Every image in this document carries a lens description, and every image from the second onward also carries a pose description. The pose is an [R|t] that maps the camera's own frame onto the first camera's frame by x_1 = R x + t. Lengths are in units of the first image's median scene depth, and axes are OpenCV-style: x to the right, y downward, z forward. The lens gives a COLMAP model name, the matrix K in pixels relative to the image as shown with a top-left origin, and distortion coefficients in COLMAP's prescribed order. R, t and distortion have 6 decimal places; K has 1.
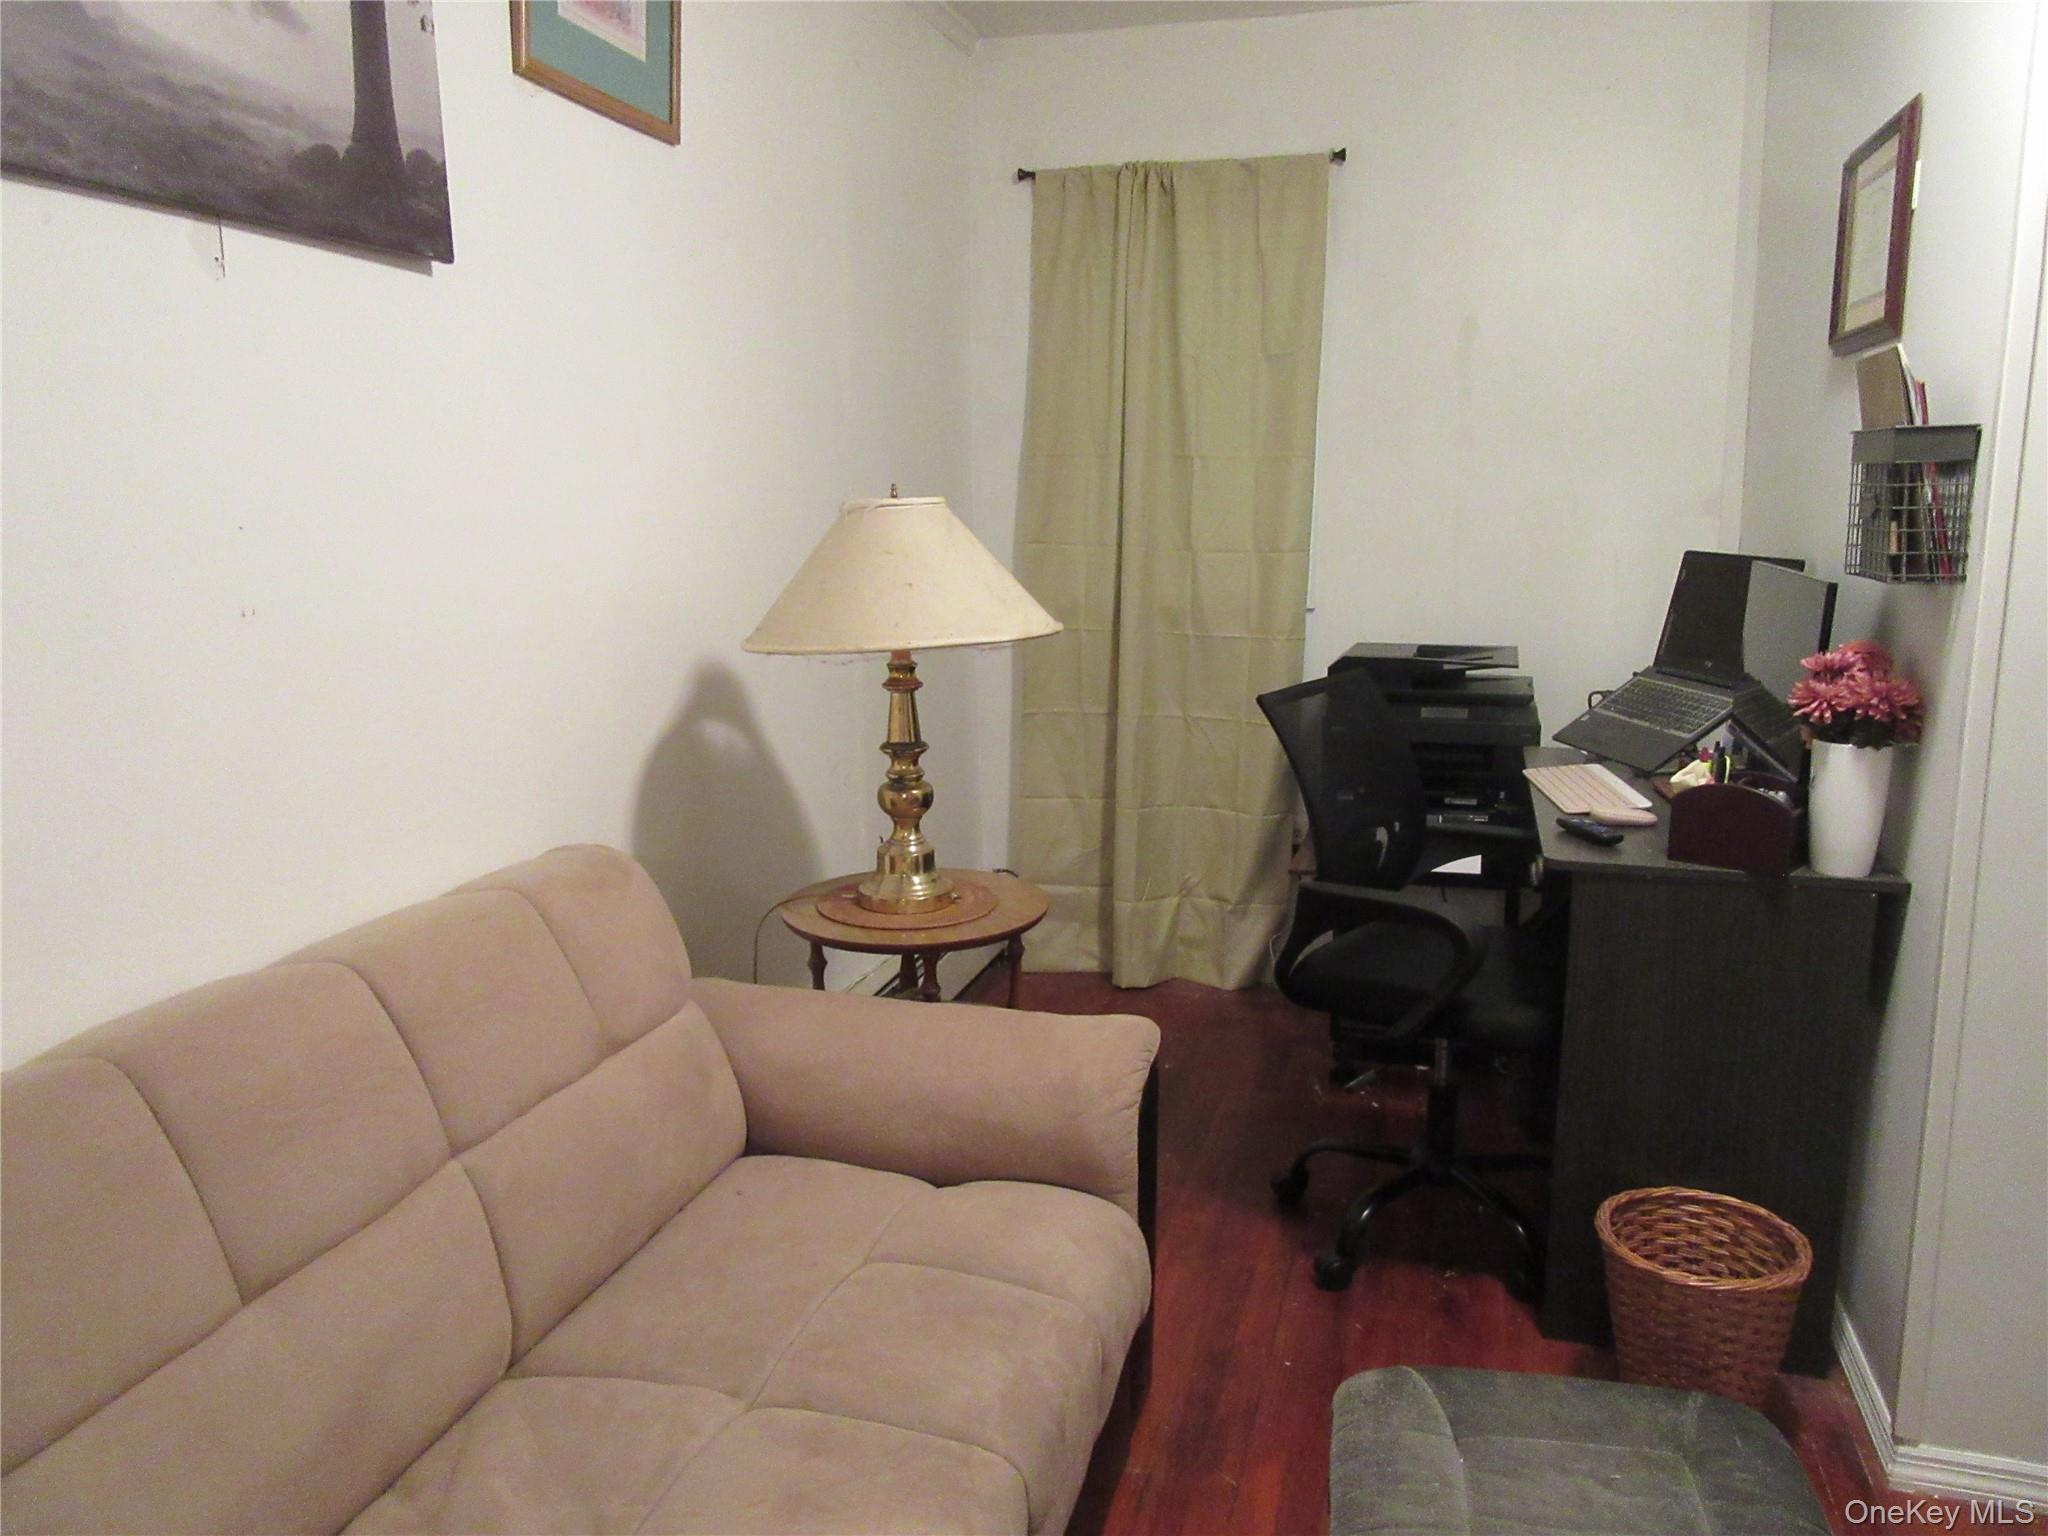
lens RADIAL K [[1514.2, 0, 1021.9], [0, 1514.2, 770.9], [0, 0, 1]] dist [-0.010035, 0.010162]
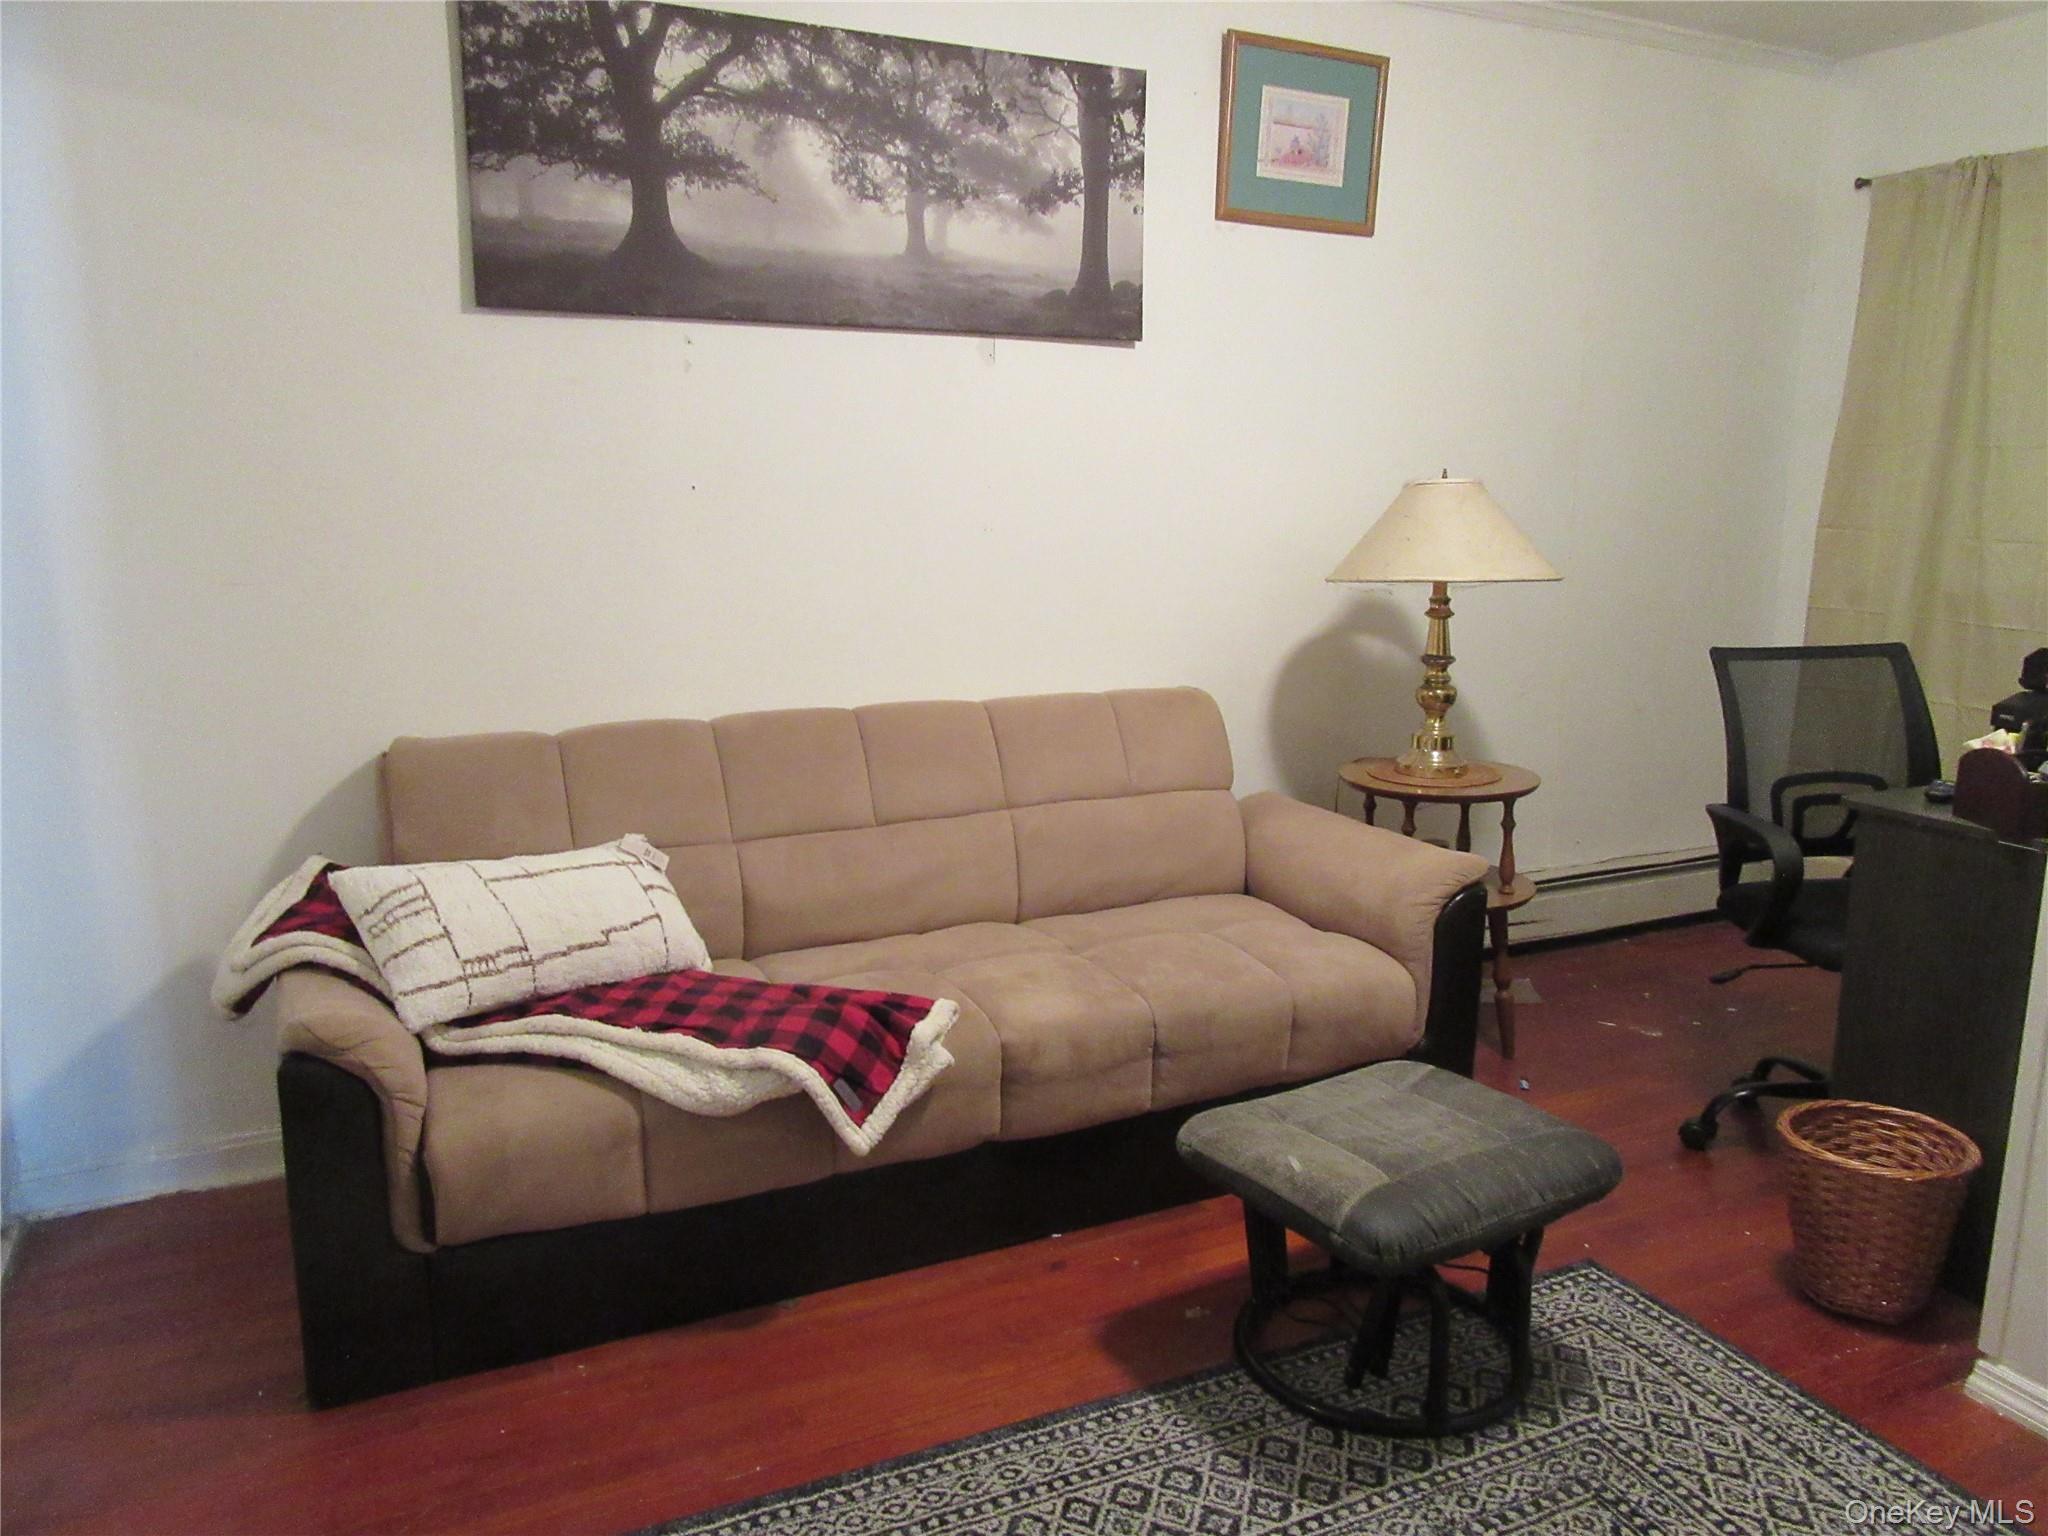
lens RADIAL K [[1514.2, 0, 1025.9], [0, 1514.2, 767.5], [0, 0, 1]] dist [-0.010035, 0.010162]
pose [[0.670679, 0.145905, -0.727256, 0.725420], [-0.143359, 0.987474, 0.065905, 0.047643], [0.727762, 0.060057, 0.683195, -0.224115]]
